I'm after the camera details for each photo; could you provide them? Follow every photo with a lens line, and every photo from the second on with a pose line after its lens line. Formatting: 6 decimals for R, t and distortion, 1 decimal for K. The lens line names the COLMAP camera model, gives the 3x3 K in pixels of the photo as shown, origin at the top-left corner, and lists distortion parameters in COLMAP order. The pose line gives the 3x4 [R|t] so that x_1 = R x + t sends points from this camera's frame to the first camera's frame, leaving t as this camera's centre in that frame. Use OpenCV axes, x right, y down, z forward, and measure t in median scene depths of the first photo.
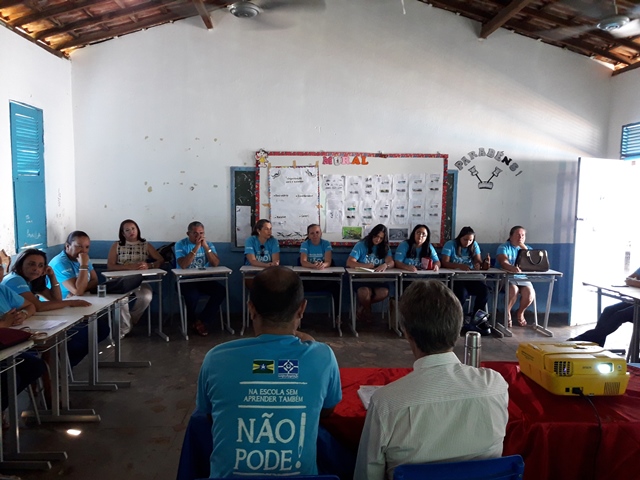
lens RADIAL K [[519.4, 0, 320.0], [0, 519.4, 240.0], [0, 0, 1]] dist [0.070156, -0.114038]
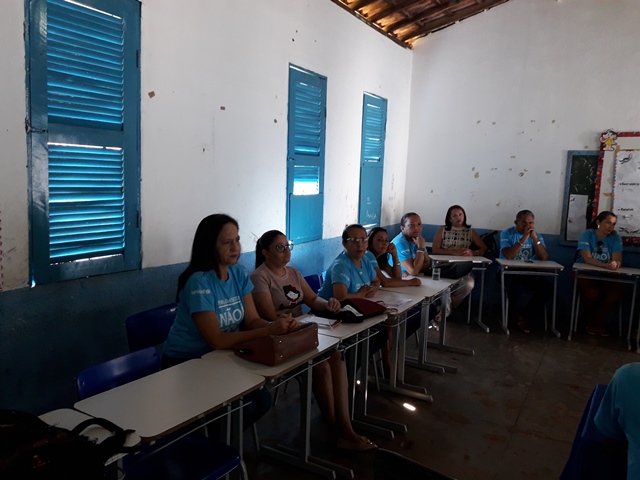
lens RADIAL K [[519.4, 0, 320.0], [0, 519.4, 240.0], [0, 0, 1]] dist [0.070156, -0.114038]
pose [[0.849902, 0.080503, -0.520755, -0.062852], [-0.067182, 0.996750, 0.044441, 0.000877], [0.522641, -0.002785, 0.852548, 0.012400]]
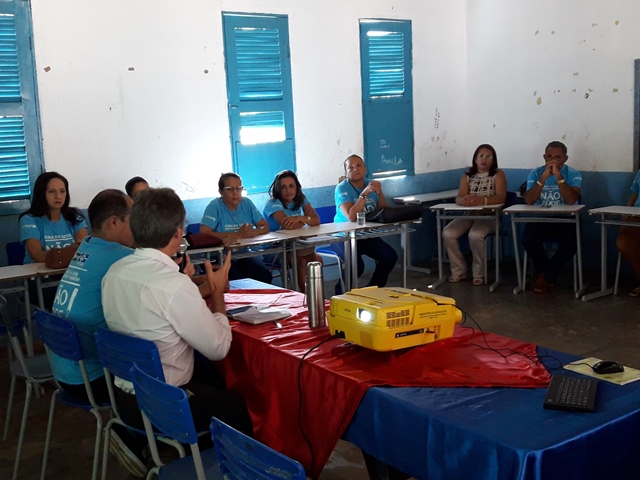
lens RADIAL K [[831.5, 0, 355.5], [0, 831.5, 239.2], [0, 0, 1]] dist [0.183056, -0.453657]
pose [[0.575252, 0.083314, -0.813722, 0.615585], [-0.017648, 0.995832, 0.089484, -0.001059], [0.817786, -0.037115, 0.574324, 0.077055]]
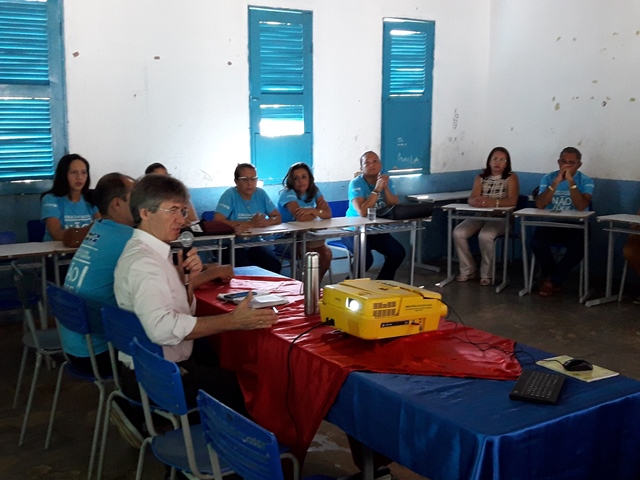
lens RADIAL K [[831.5, 0, 355.5], [0, 831.5, 239.2], [0, 0, 1]] dist [0.183056, -0.453657]
pose [[0.547574, 0.115777, -0.828709, 0.644889], [-0.065106, 0.993274, 0.095750, -0.002453], [0.834221, 0.001524, 0.551429, 0.077525]]
